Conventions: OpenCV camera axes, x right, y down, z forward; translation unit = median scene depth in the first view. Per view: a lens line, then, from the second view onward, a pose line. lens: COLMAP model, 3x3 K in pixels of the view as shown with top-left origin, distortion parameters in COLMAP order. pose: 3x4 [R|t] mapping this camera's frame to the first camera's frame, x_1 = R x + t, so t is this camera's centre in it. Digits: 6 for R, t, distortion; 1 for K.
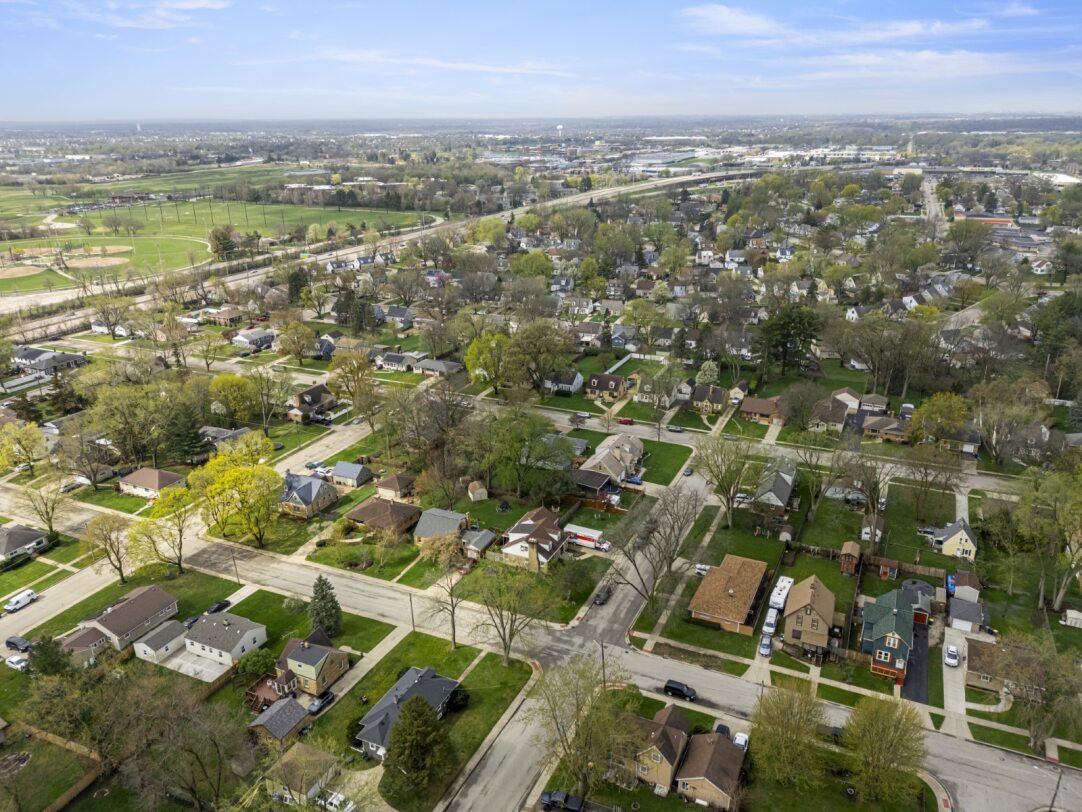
lens RADIAL K [[801.9, 0, 540.2], [0, 801.9, 409.5], [0, 0, 1]] dist [0.052860, -0.011830]
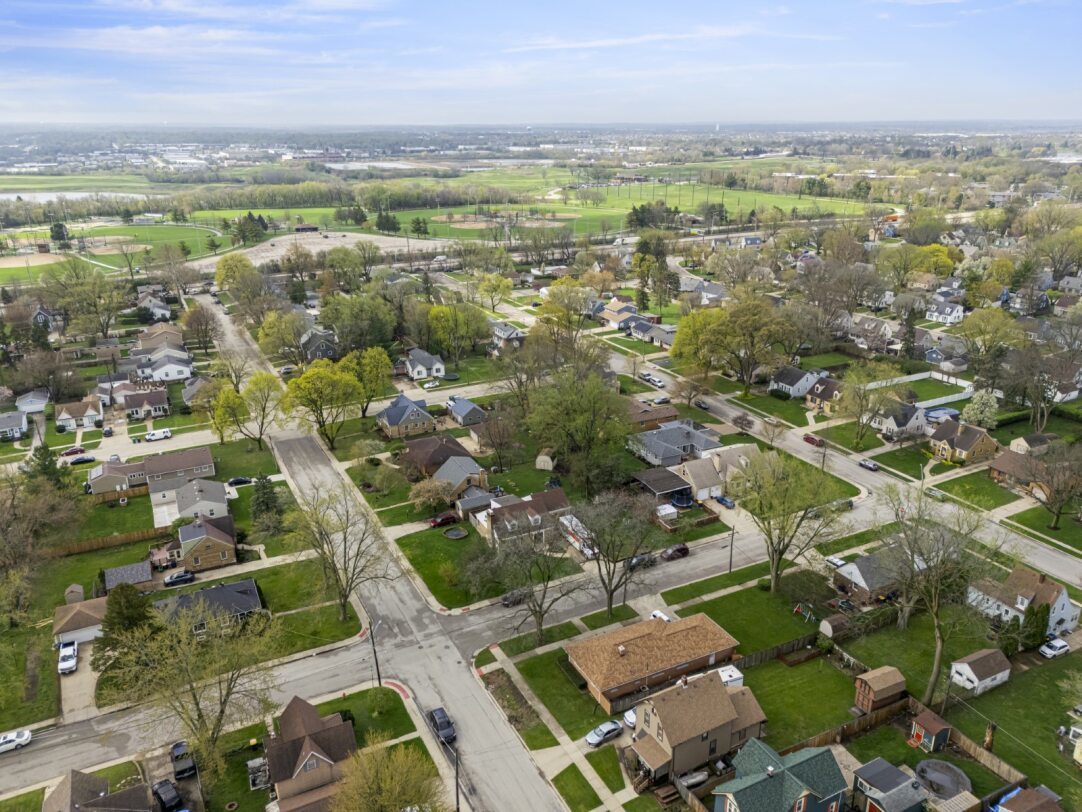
lens RADIAL K [[801.9, 0, 539.9], [0, 801.9, 403.5], [0, 0, 1]] dist [0.052860, -0.011830]
pose [[0.780802, 0.212015, -0.587705, 0.355609], [-0.219237, 0.973823, 0.060037, -0.008466], [0.585049, 0.081969, 0.806845, 0.232415]]
